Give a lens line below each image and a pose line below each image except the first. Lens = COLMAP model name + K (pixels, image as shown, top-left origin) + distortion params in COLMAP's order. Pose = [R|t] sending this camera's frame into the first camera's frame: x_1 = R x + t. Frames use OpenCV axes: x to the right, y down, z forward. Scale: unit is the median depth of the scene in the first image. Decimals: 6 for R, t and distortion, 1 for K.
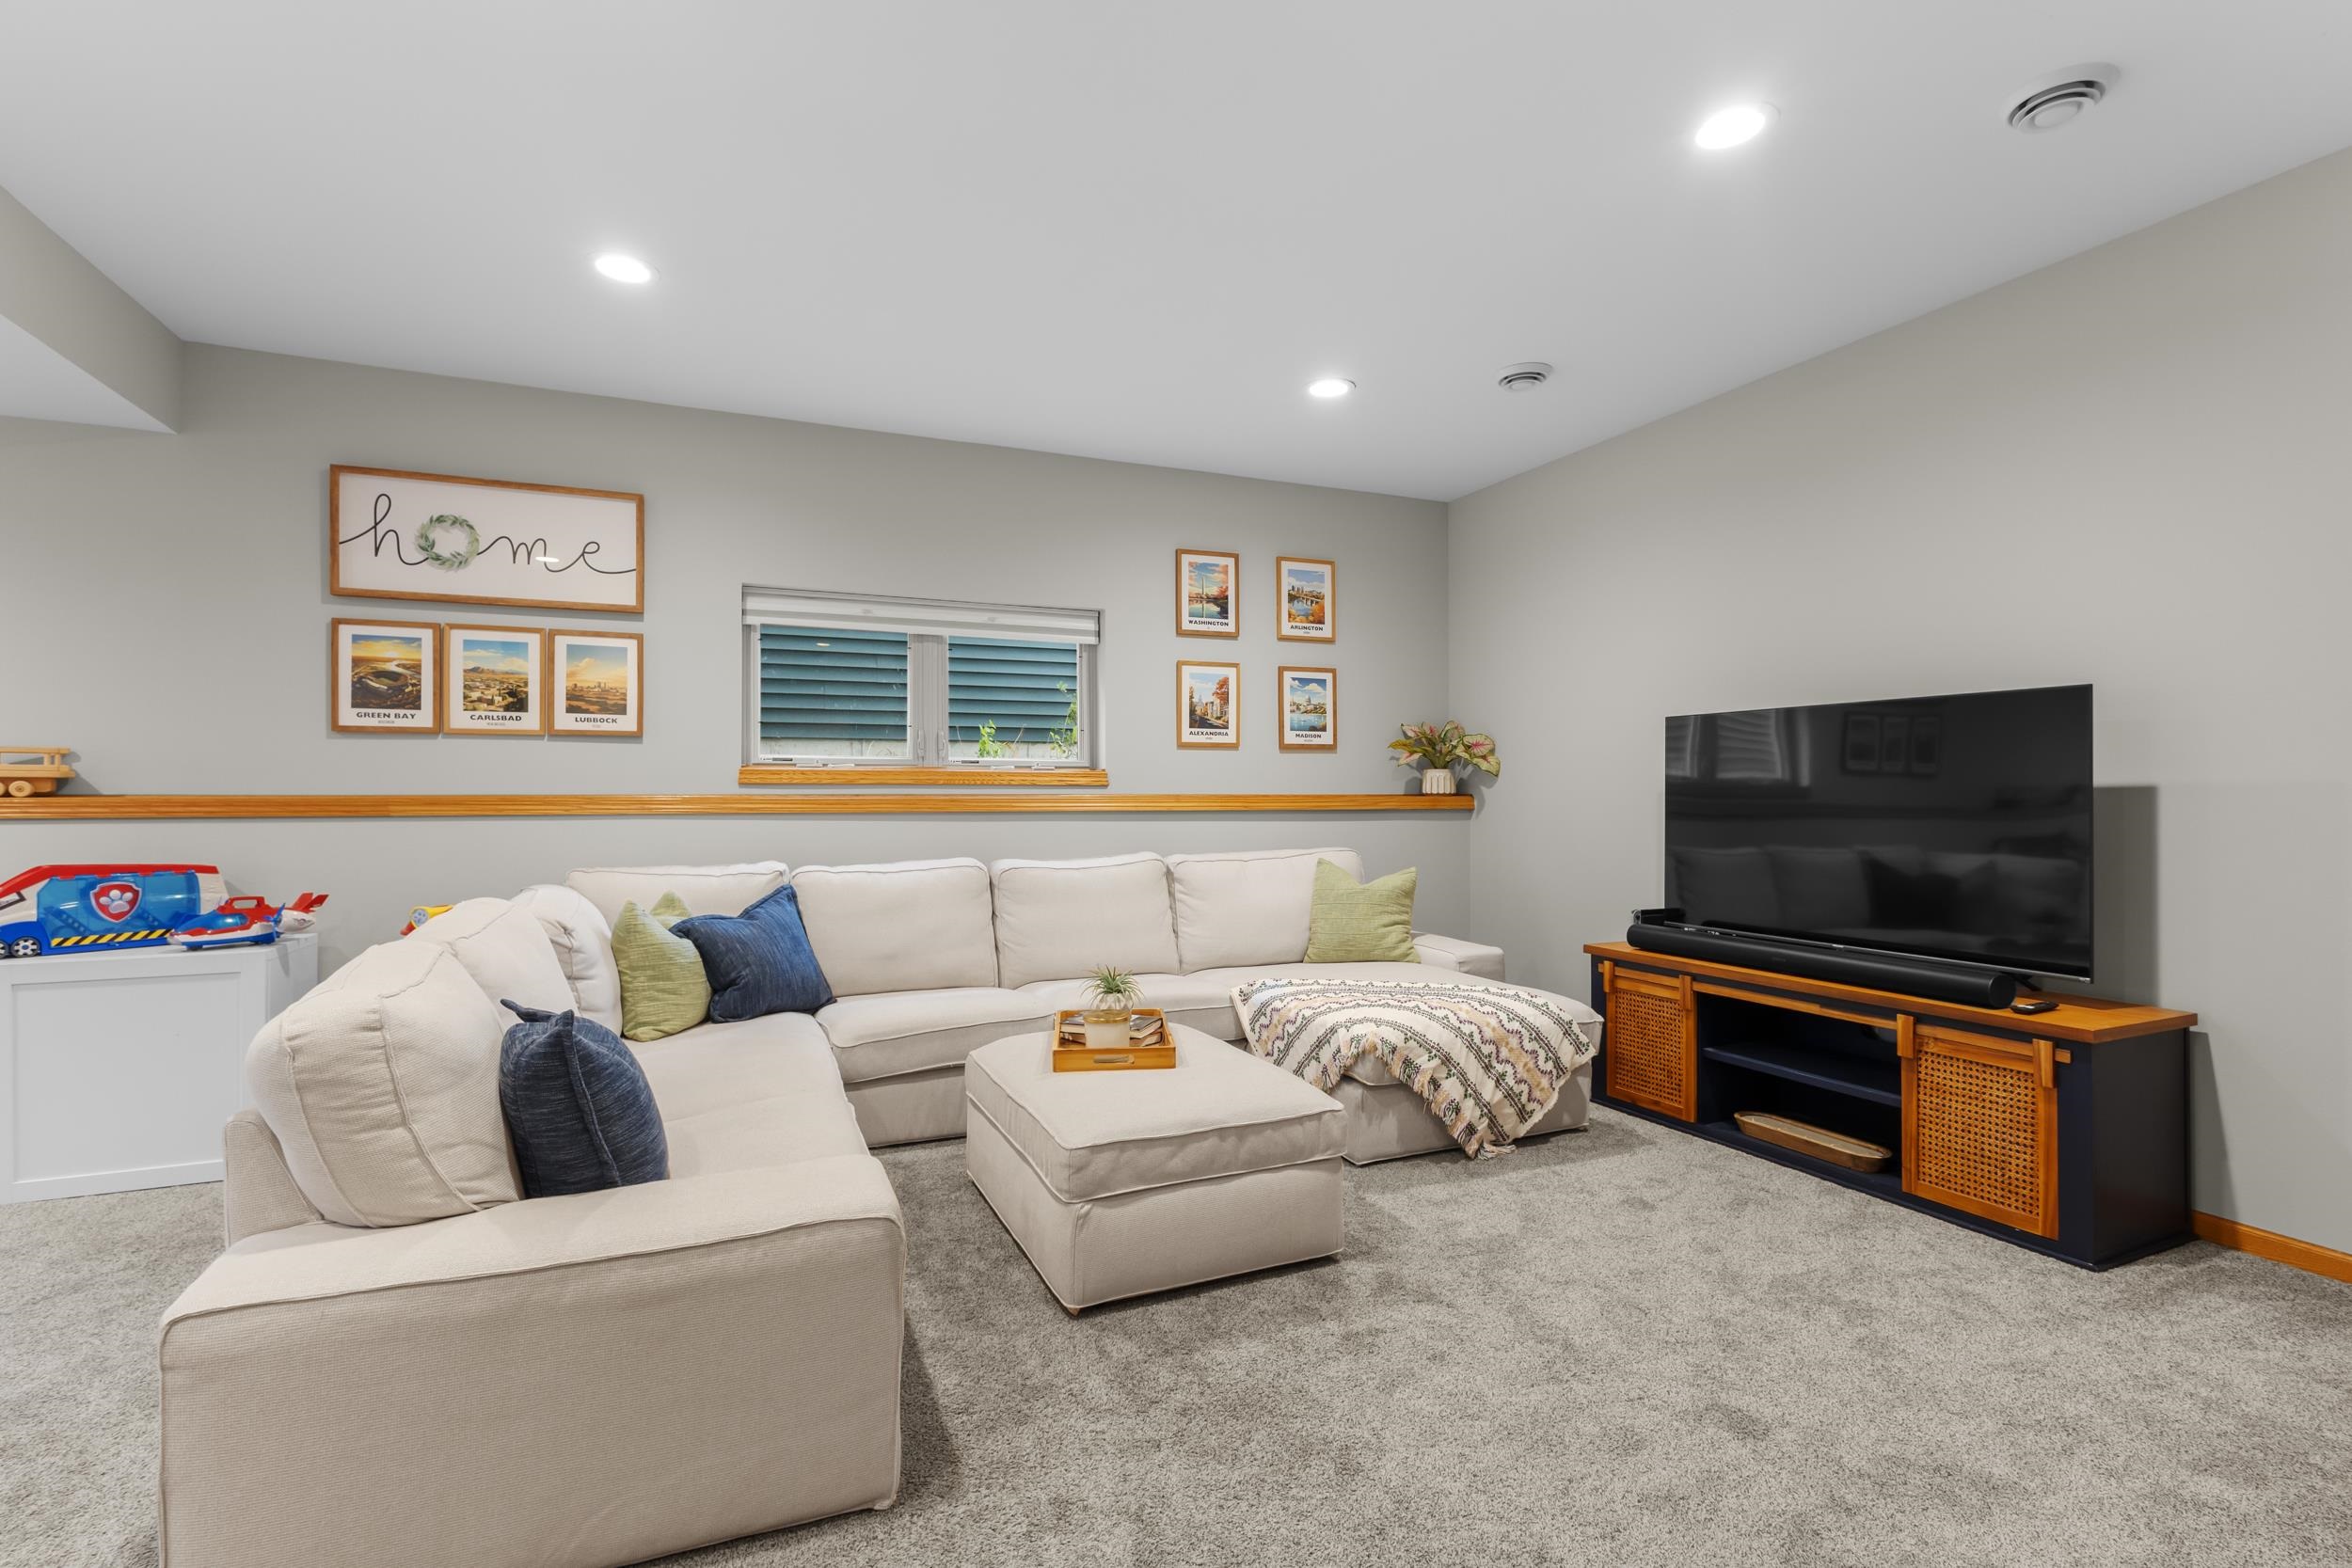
lens RADIAL K [[1081.3, 0, 1169.0], [0, 1081.3, 785.1], [0, 0, 1]] dist [0.007509, -0.000566]
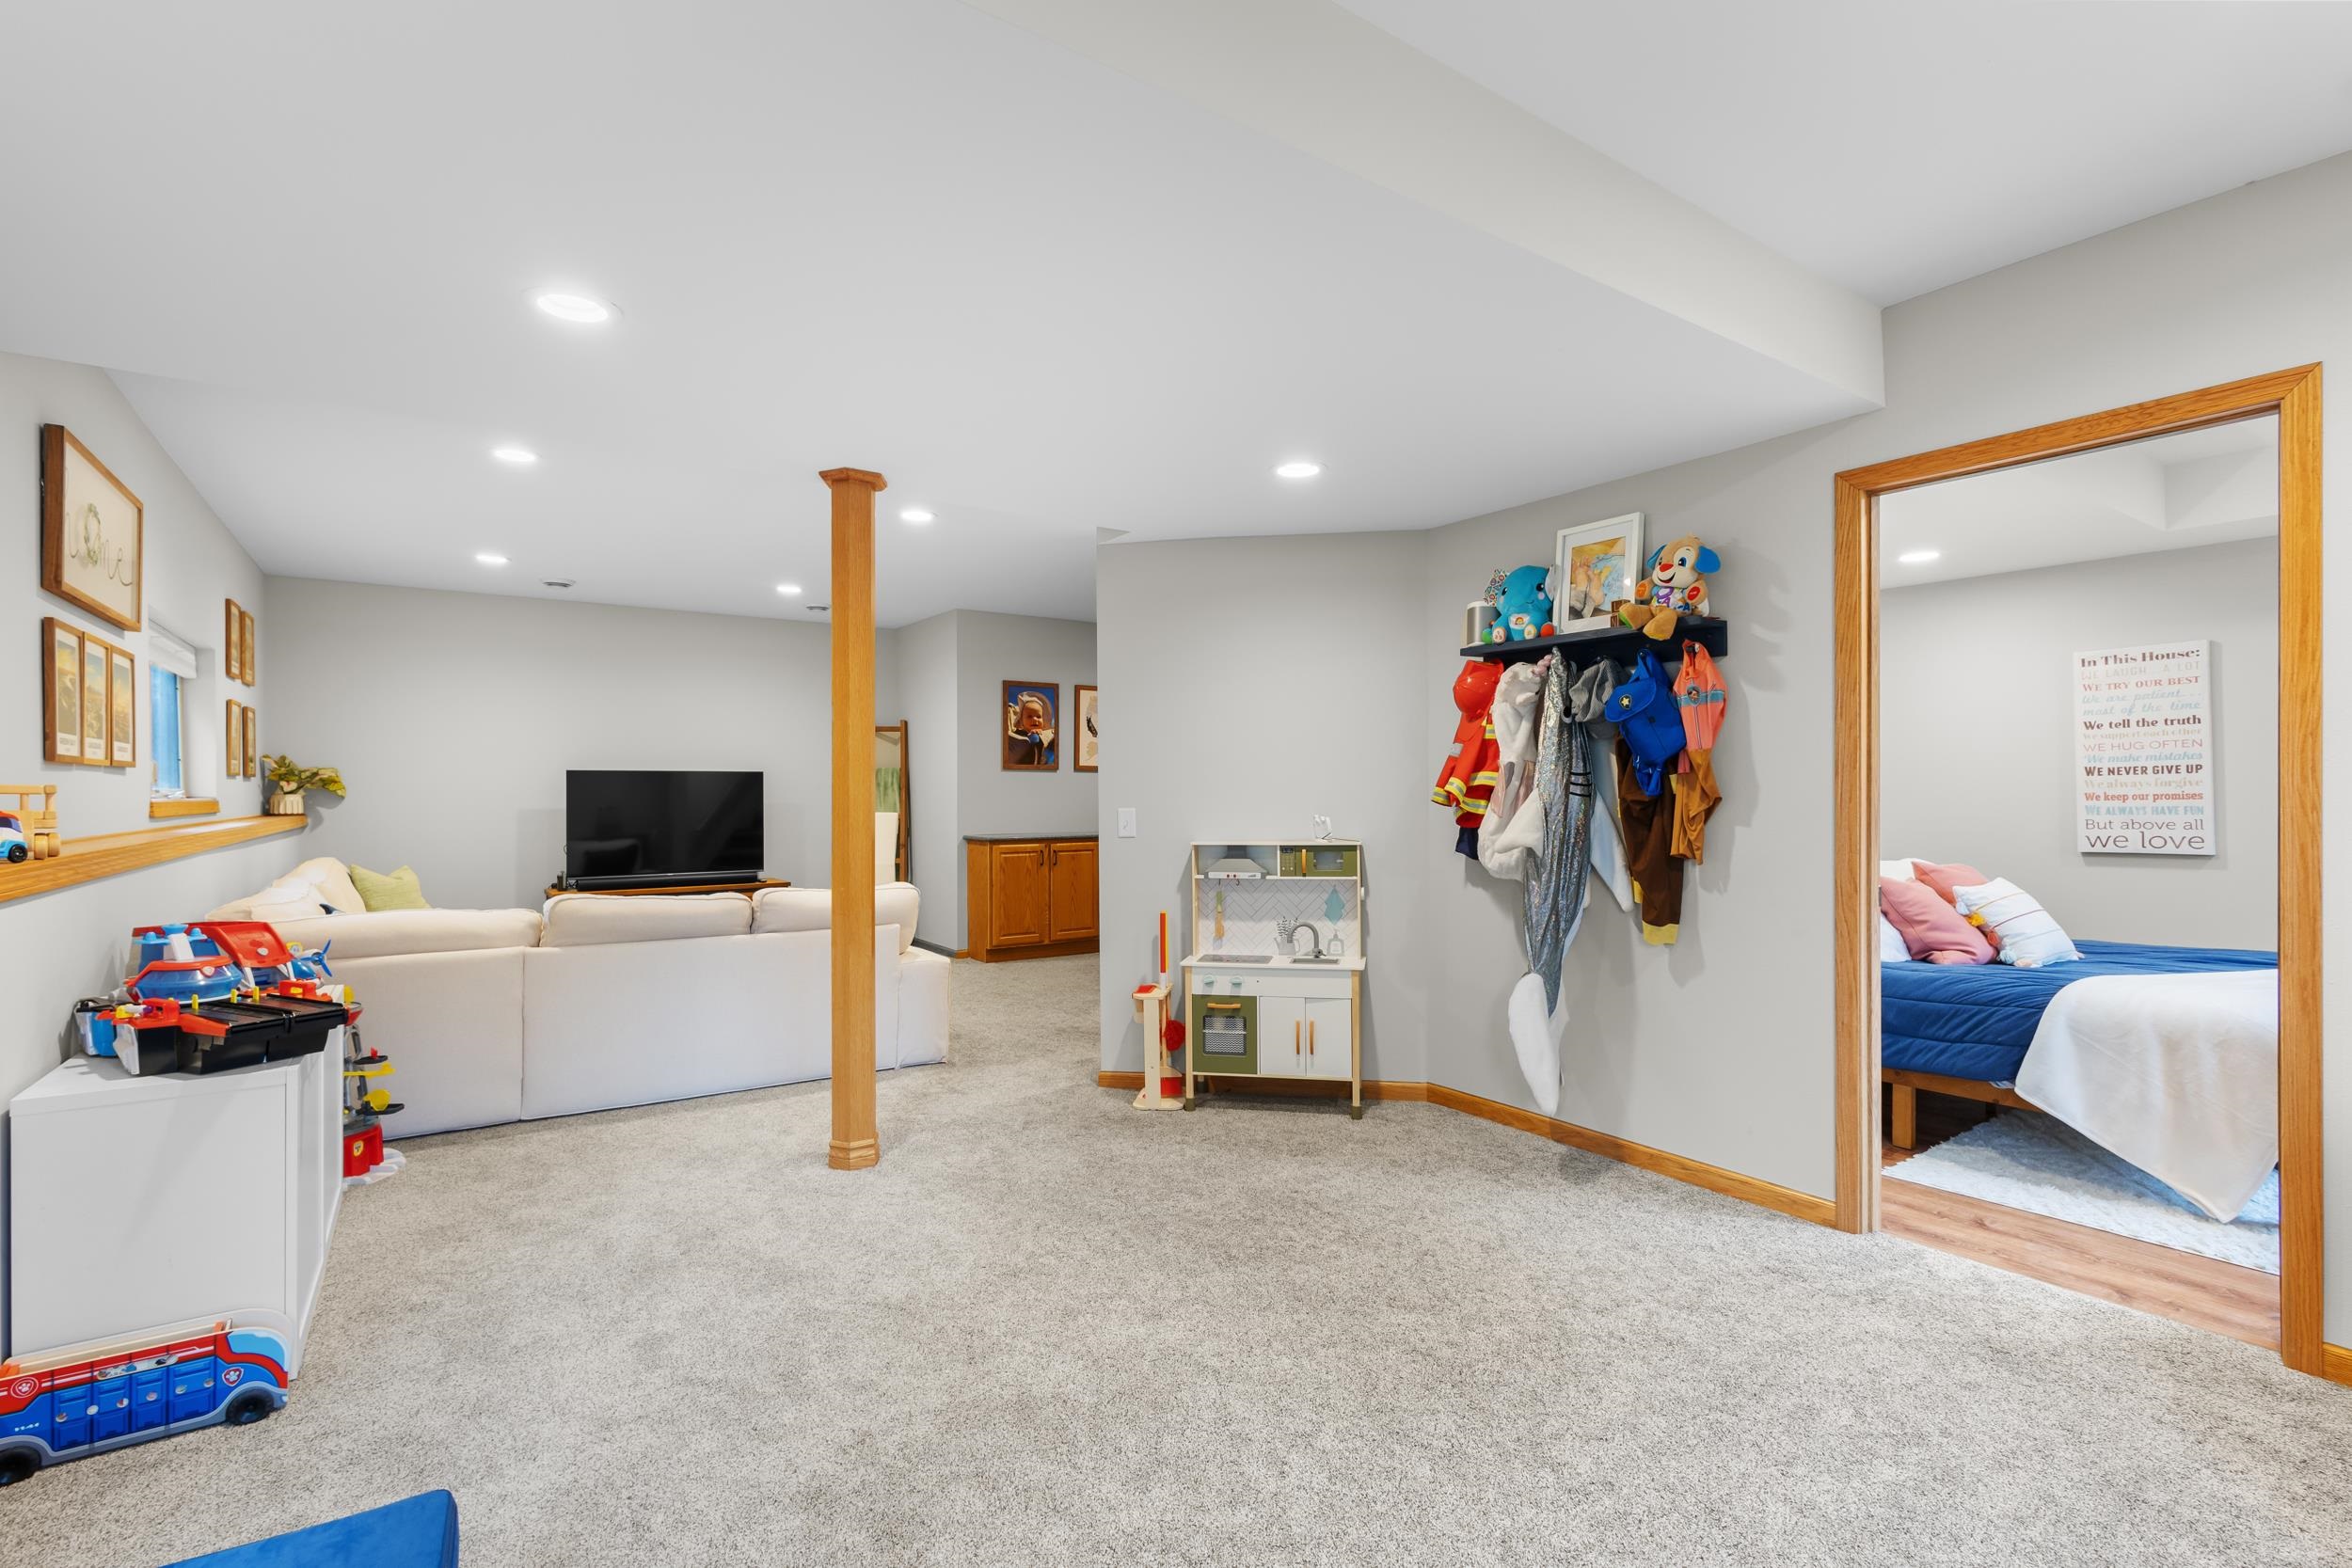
lens RADIAL K [[1060.8, 0, 1169.3], [0, 1060.8, 796.7], [0, 0, 1]] dist [0.002504, 0.000053]
pose [[-0.193824, -0.003513, 0.981030, -1.616027], [-0.003199, 0.999991, 0.002949, -0.026485], [-0.981031, -0.002567, -0.193834, 0.339698]]
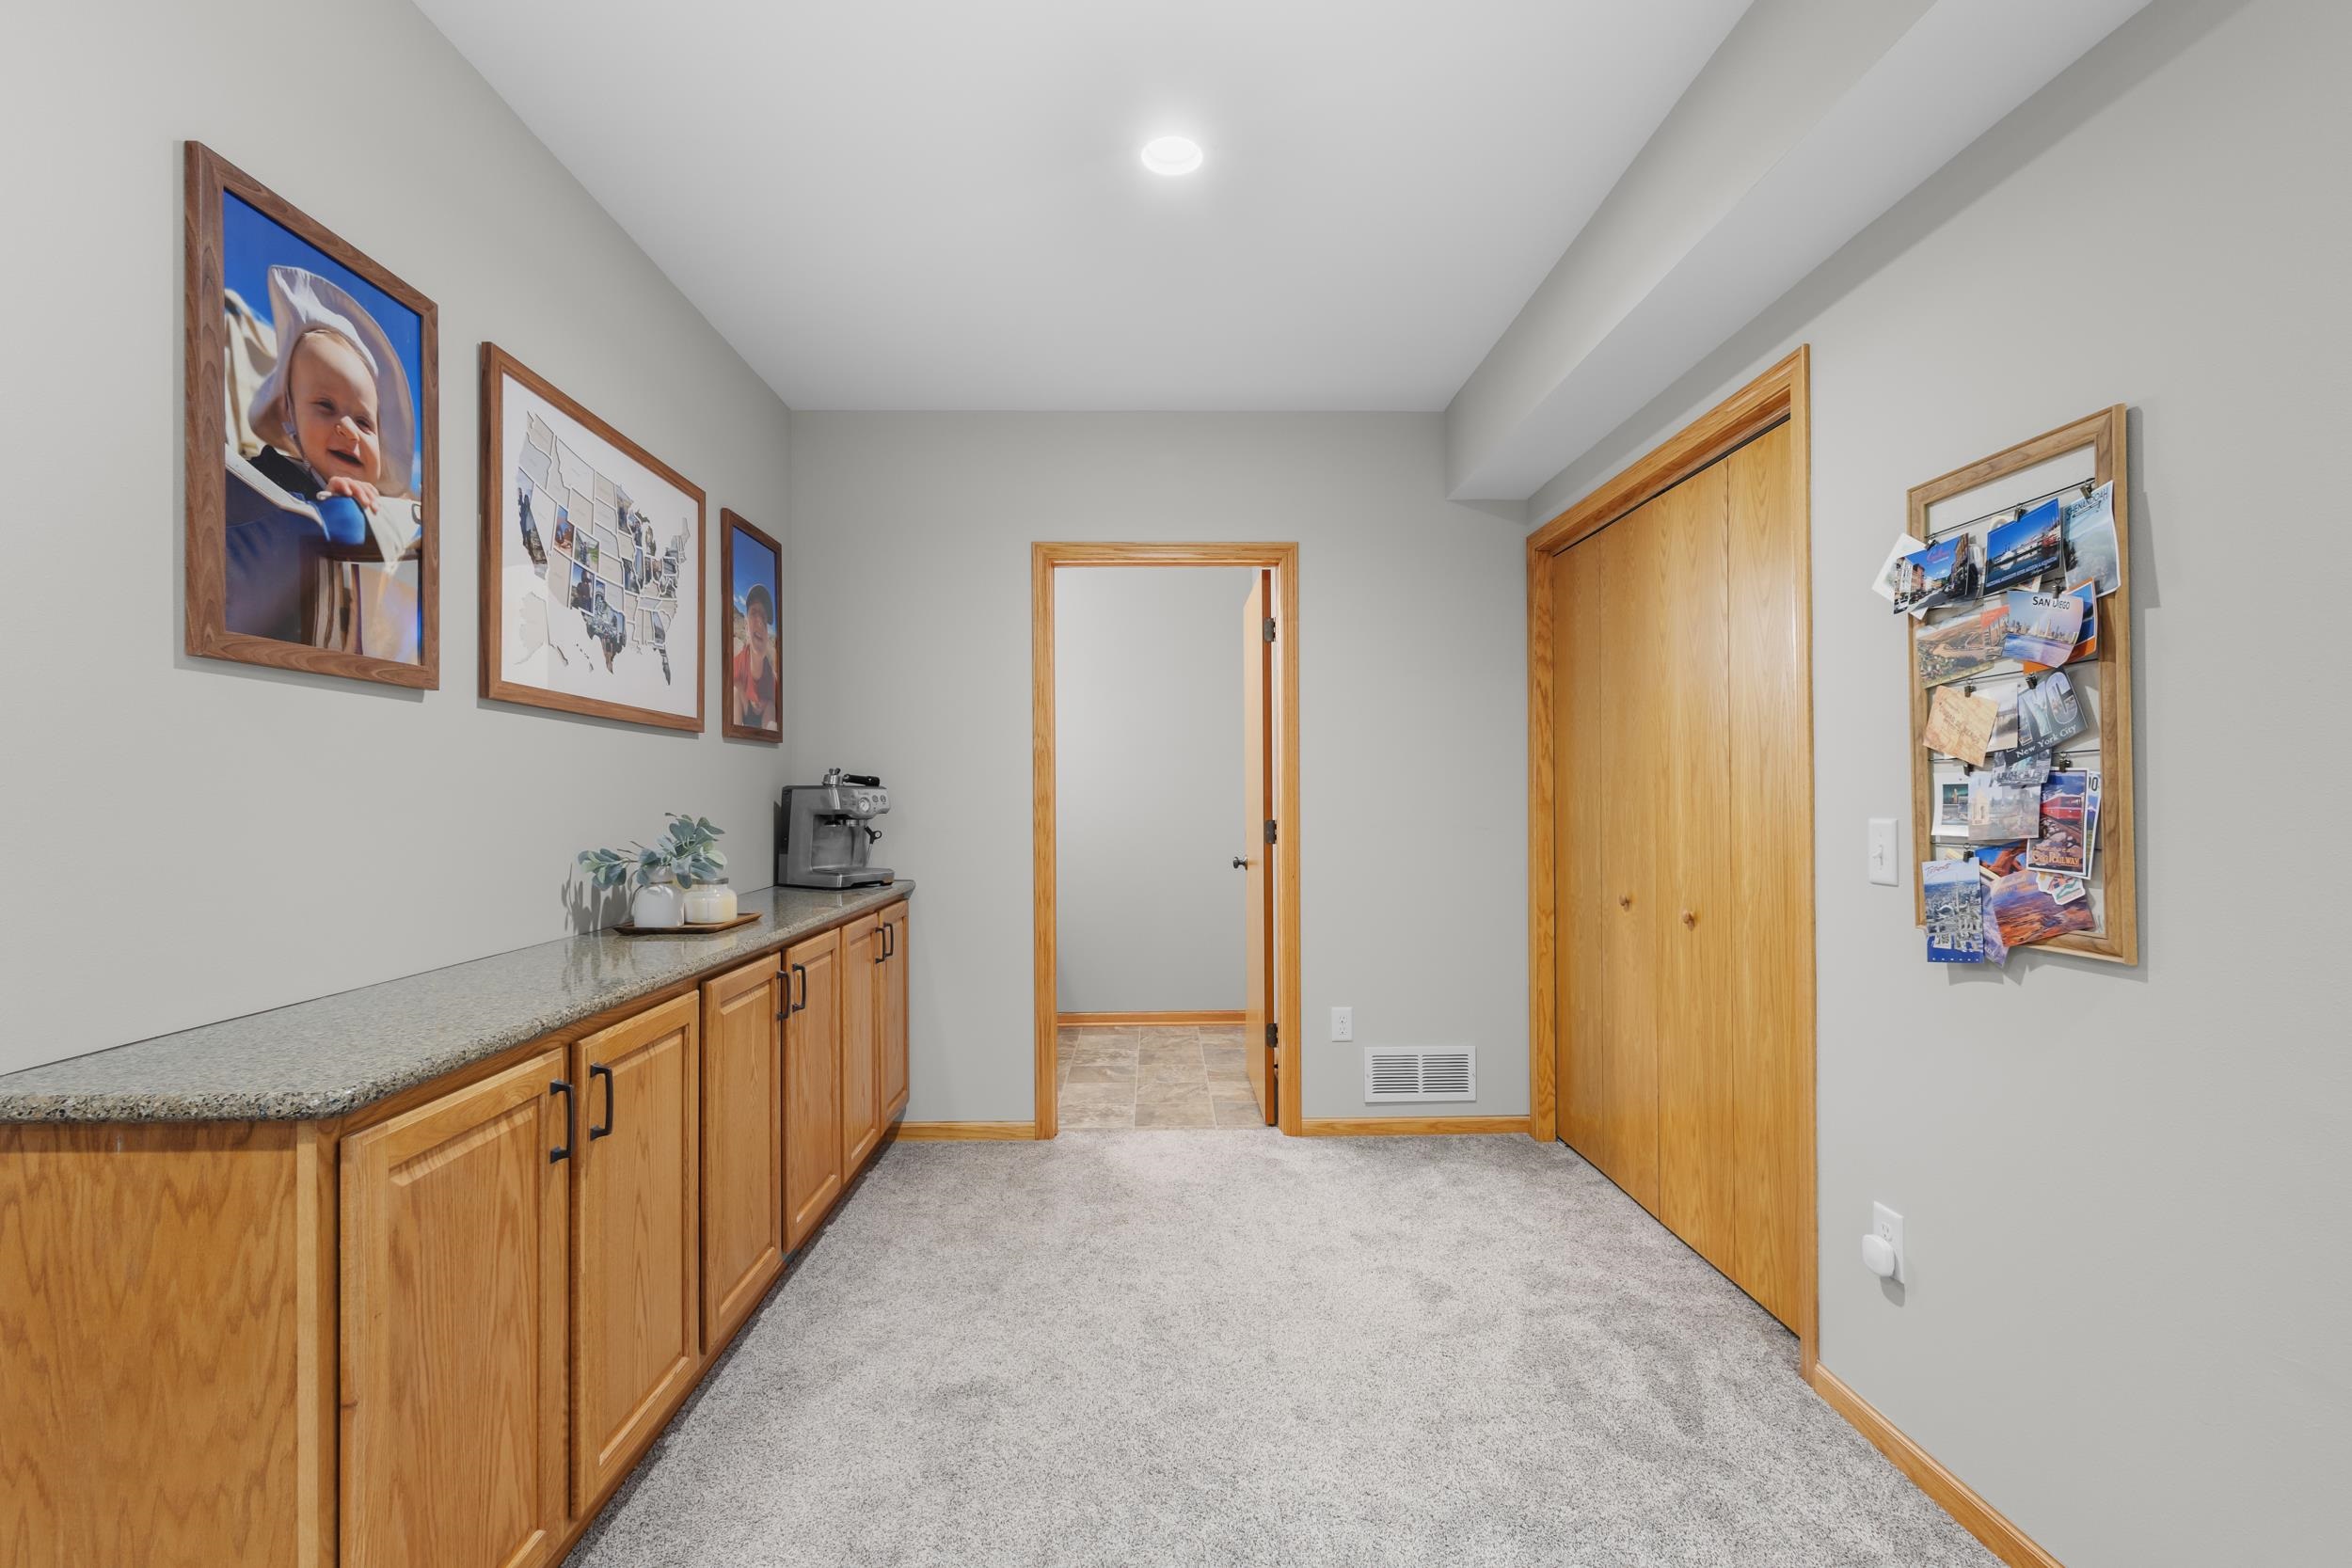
lens RADIAL K [[1074.8, 0, 1173.8], [0, 1074.8, 793.3], [0, 0, 1]] dist [0.002252, -0.000204]
pose [[-0.928925, 0.006480, 0.370210, 0.068947], [0.004129, 0.999966, -0.007142, -0.022028], [-0.370244, -0.005106, -0.928921, 0.473956]]
